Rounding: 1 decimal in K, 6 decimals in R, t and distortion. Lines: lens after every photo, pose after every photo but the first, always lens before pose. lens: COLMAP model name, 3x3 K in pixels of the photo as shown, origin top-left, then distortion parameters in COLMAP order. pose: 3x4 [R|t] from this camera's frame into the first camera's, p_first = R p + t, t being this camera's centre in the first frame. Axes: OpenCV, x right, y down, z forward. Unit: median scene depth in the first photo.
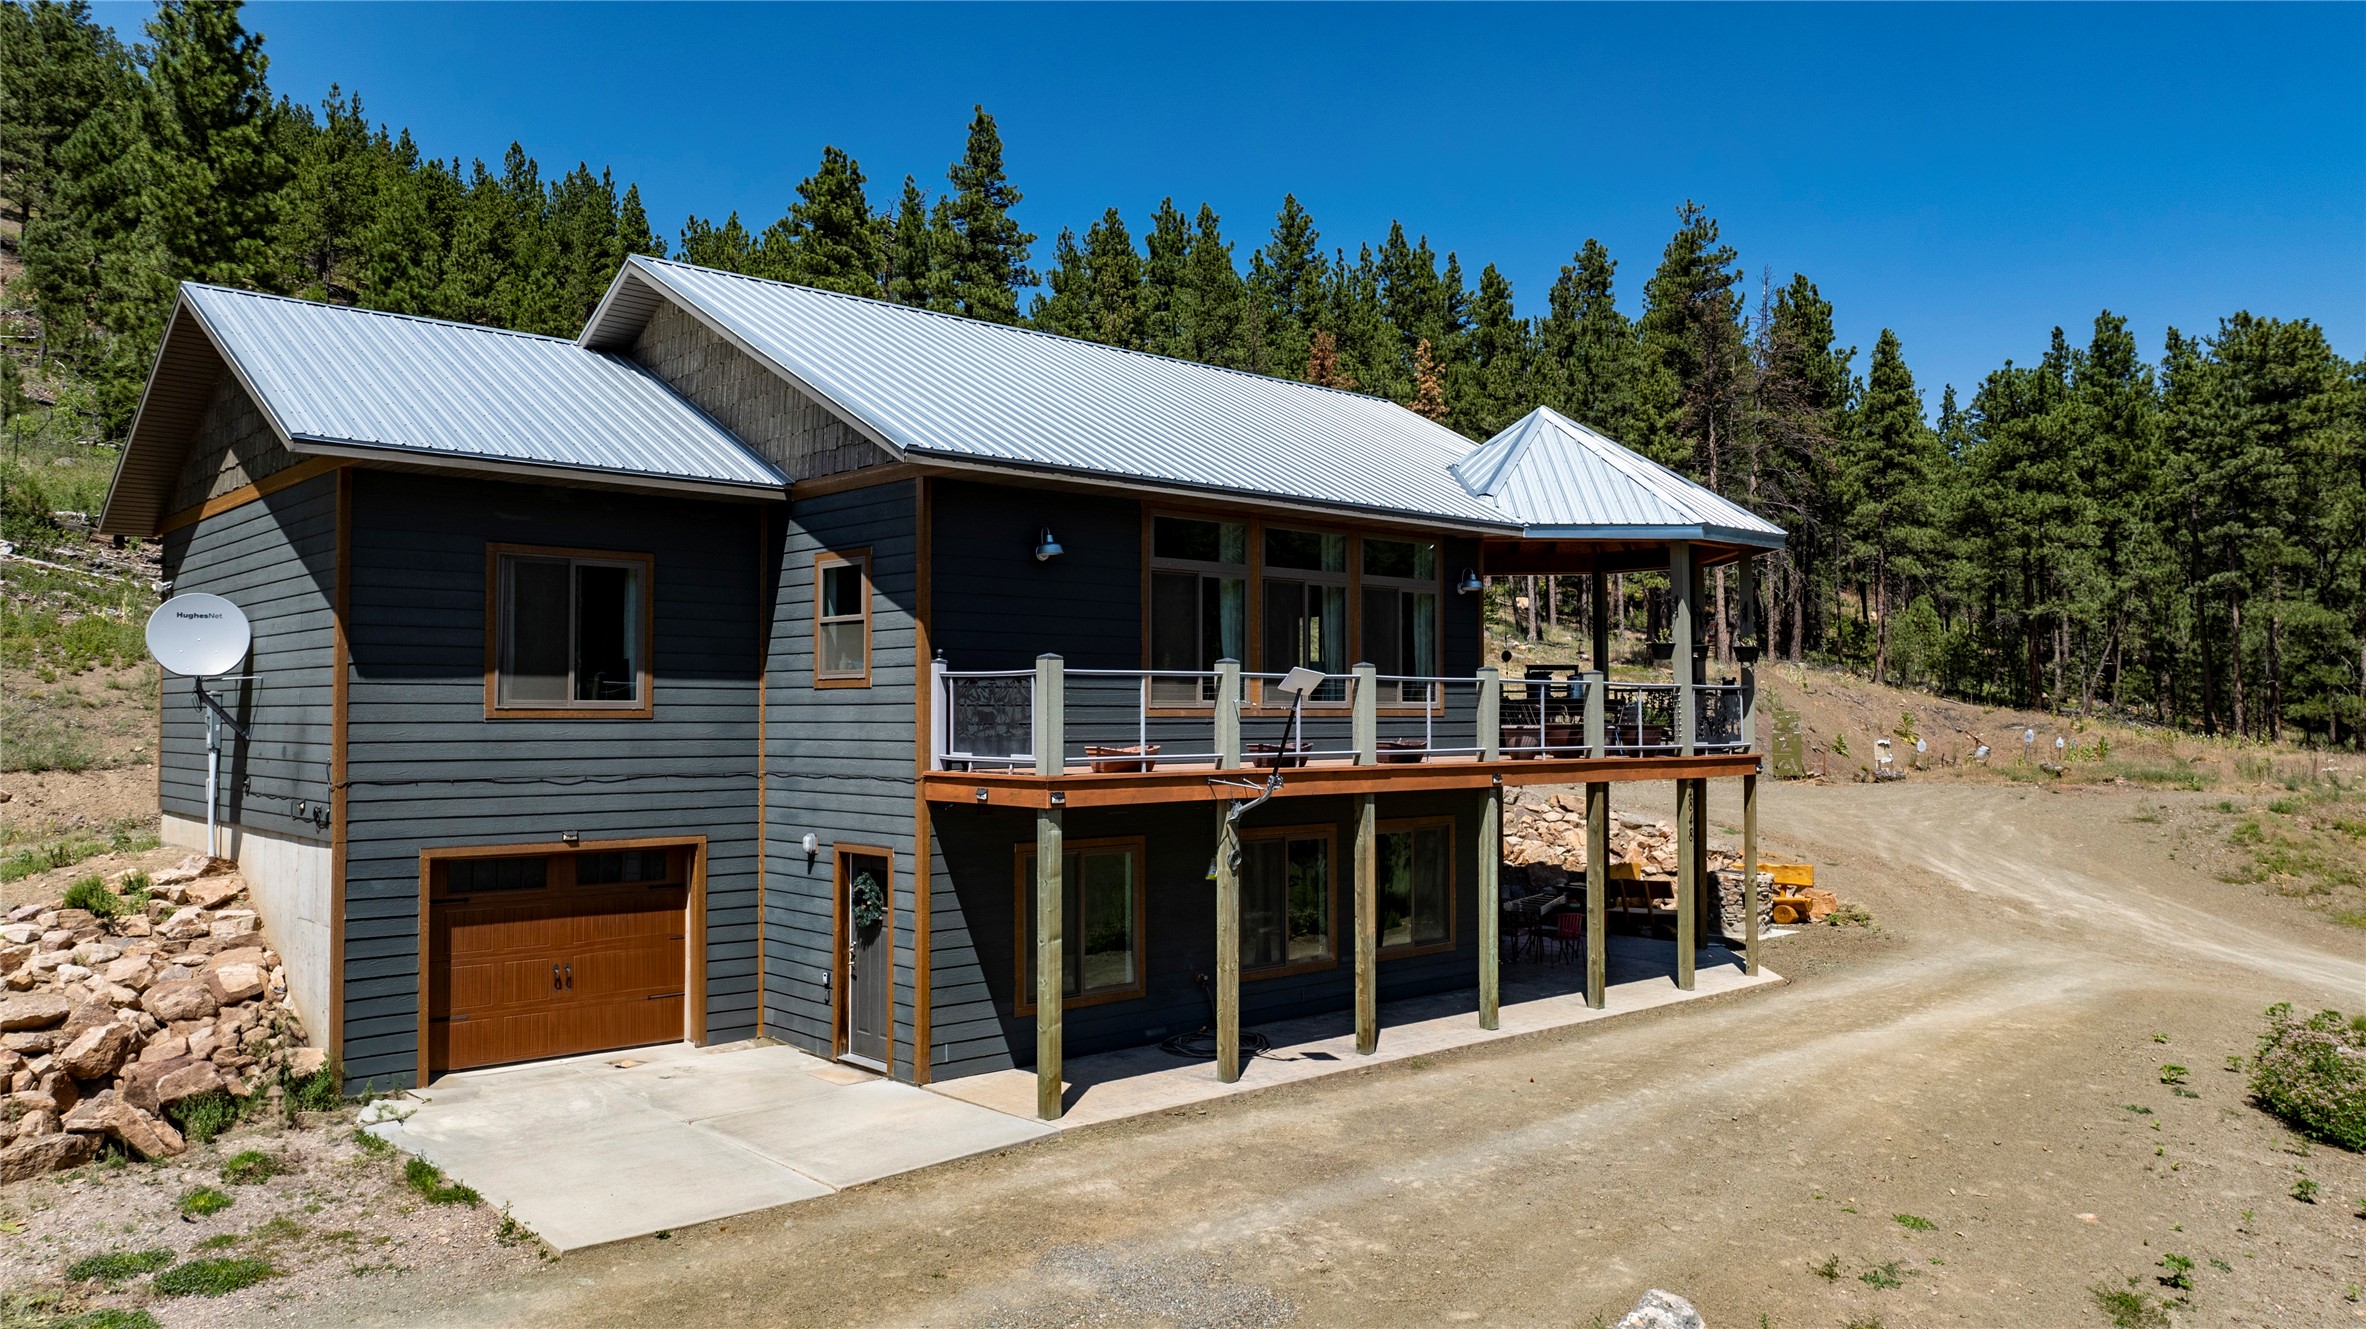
lens RADIAL K [[1659.8, 0, 1174.0], [0, 1659.8, 667.4], [0, 0, 1]] dist [-0.034182, 0.042512]
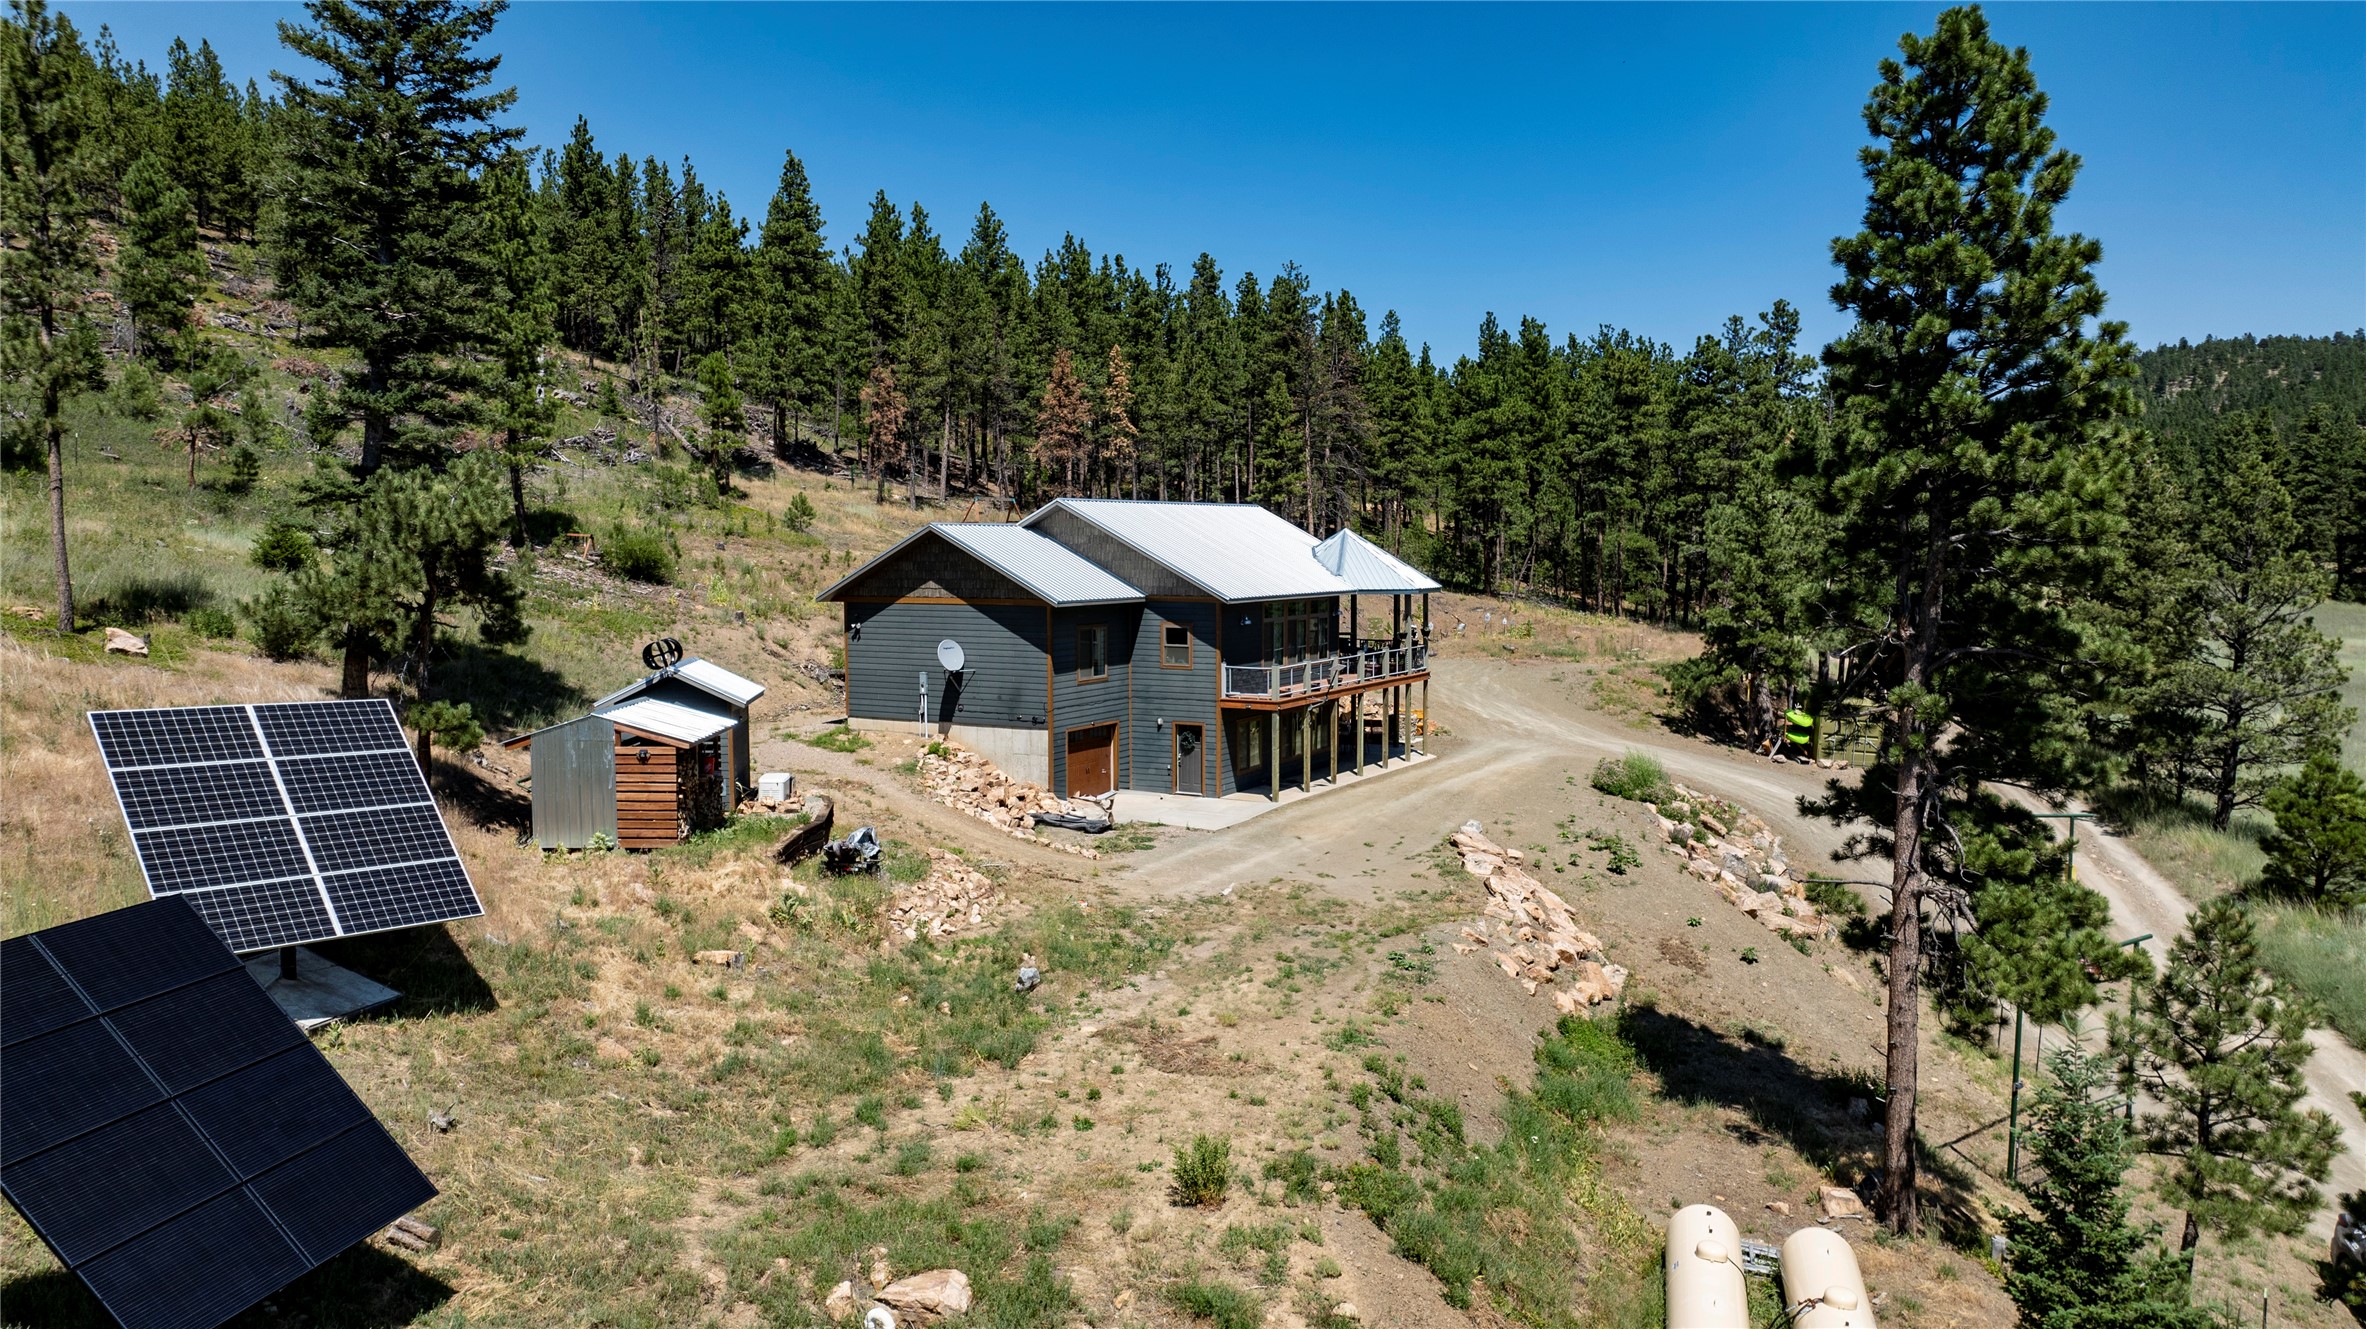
lens RADIAL K [[1659.8, 0, 1174.0], [0, 1659.8, 667.4], [0, 0, 1]] dist [-0.034182, 0.042512]
pose [[0.949707, -0.025685, 0.312085, -0.909431], [-0.007159, 0.994589, 0.103641, -0.239222], [-0.313058, -0.100663, 0.944384, -1.436966]]
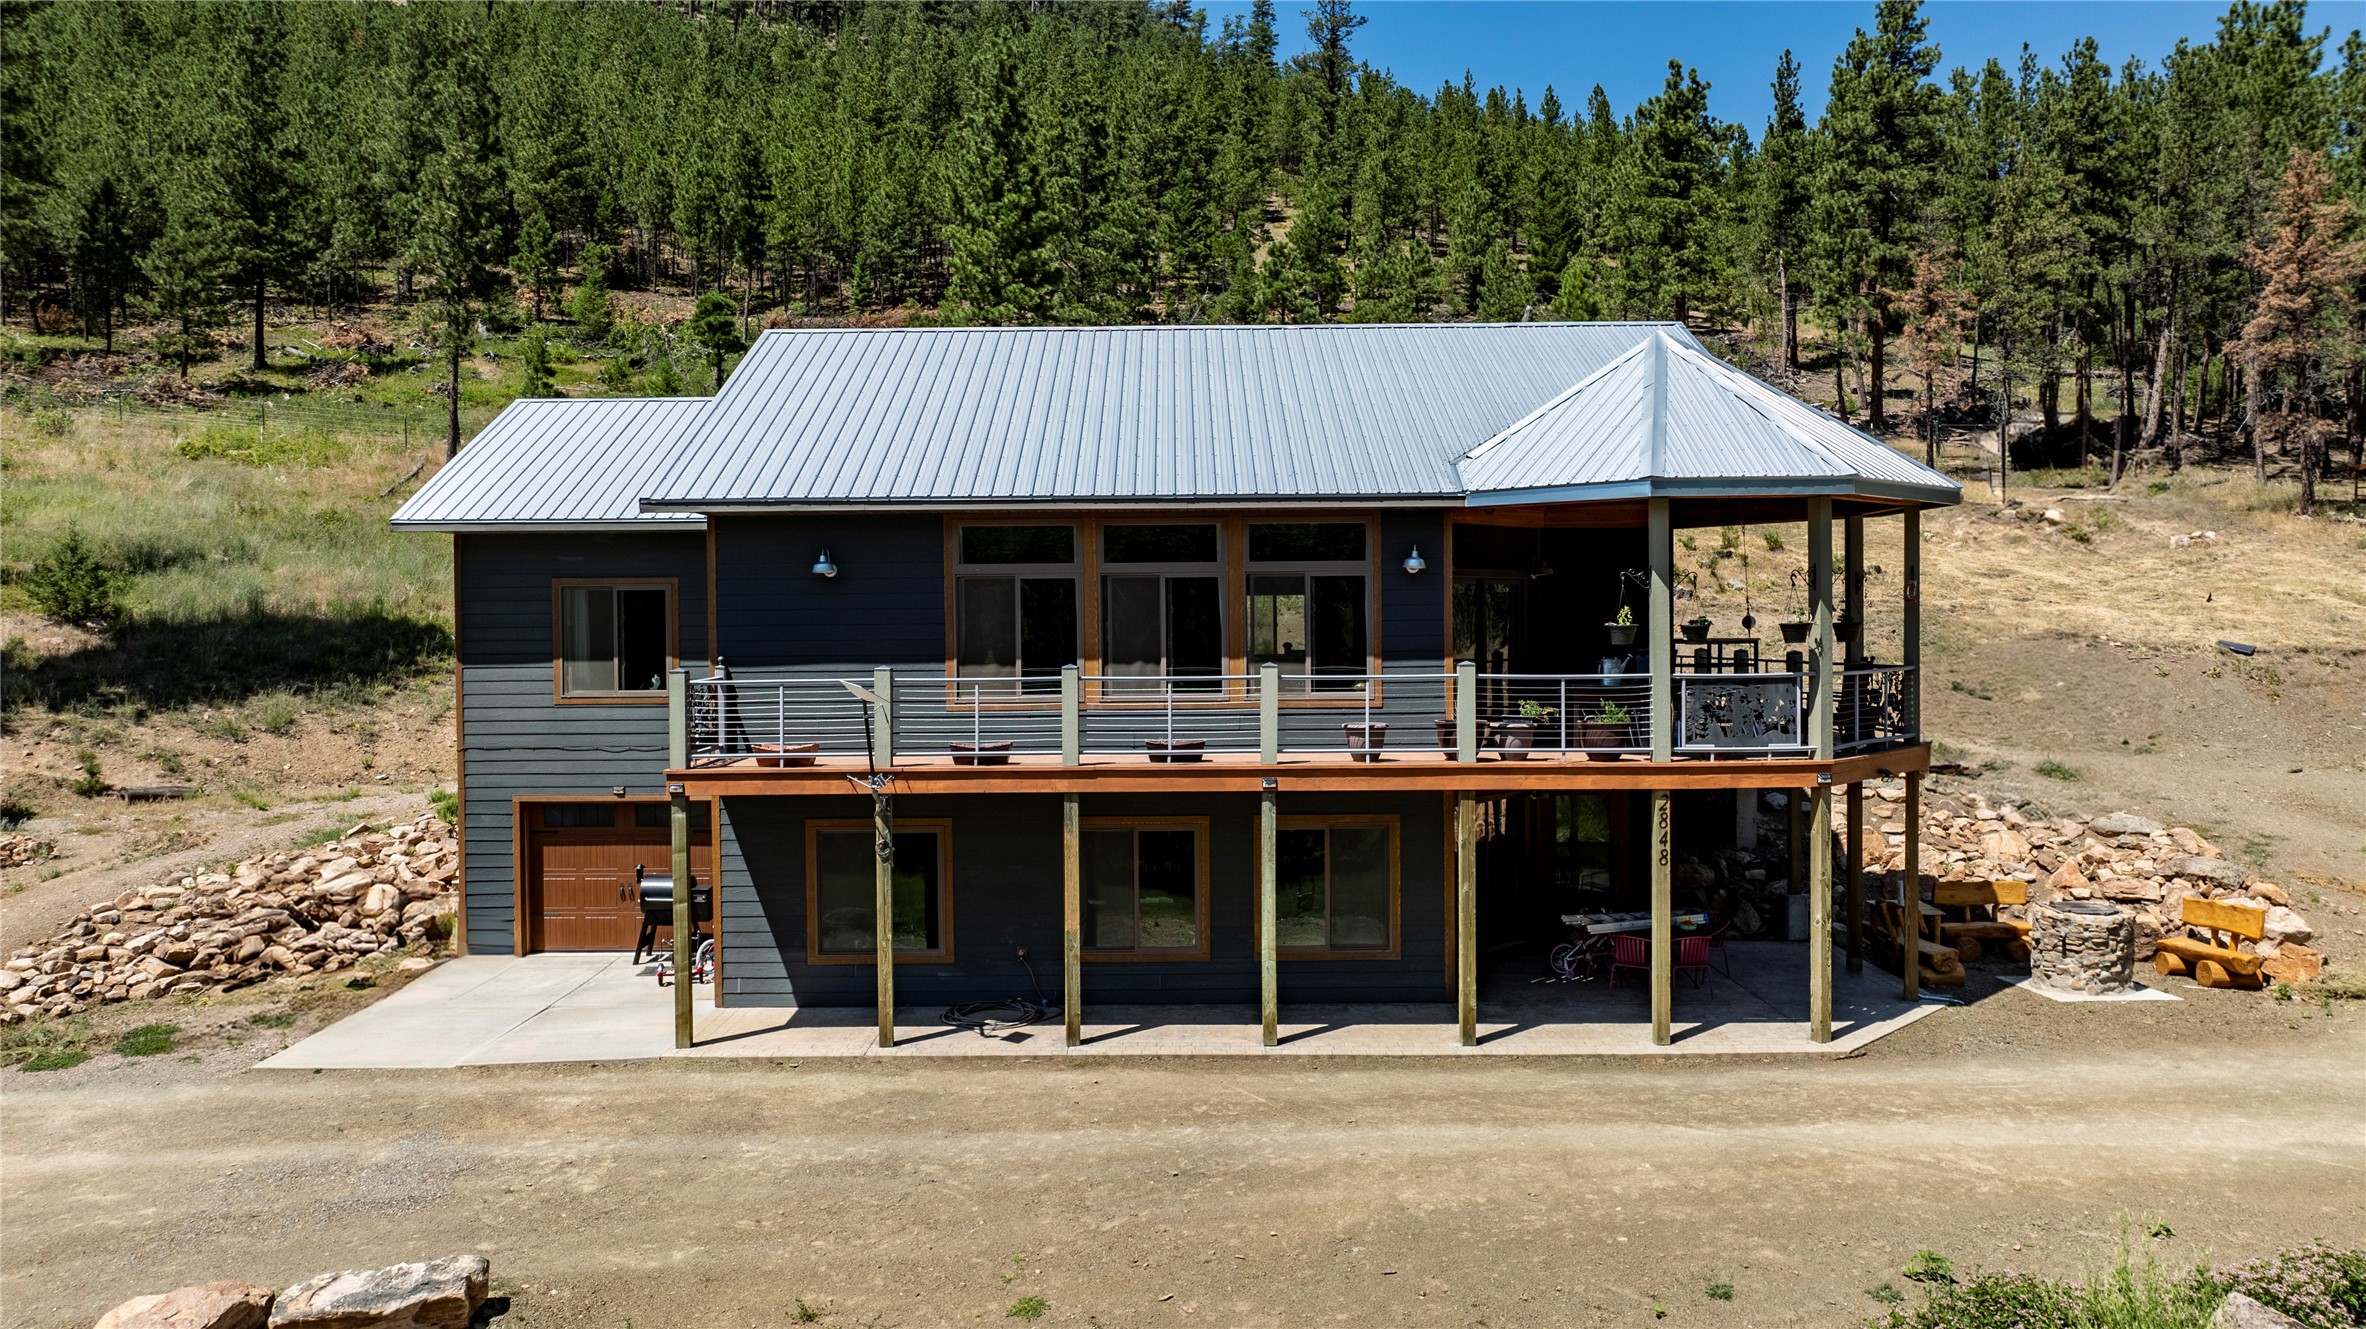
lens RADIAL K [[1659.8, 0, 1174.0], [0, 1659.8, 667.4], [0, 0, 1]] dist [-0.034182, 0.042512]
pose [[0.743232, 0.008219, -0.668984, 0.696404], [0.027325, 0.998717, 0.042628, -0.035092], [0.668476, -0.049962, 0.742054, 0.236657]]
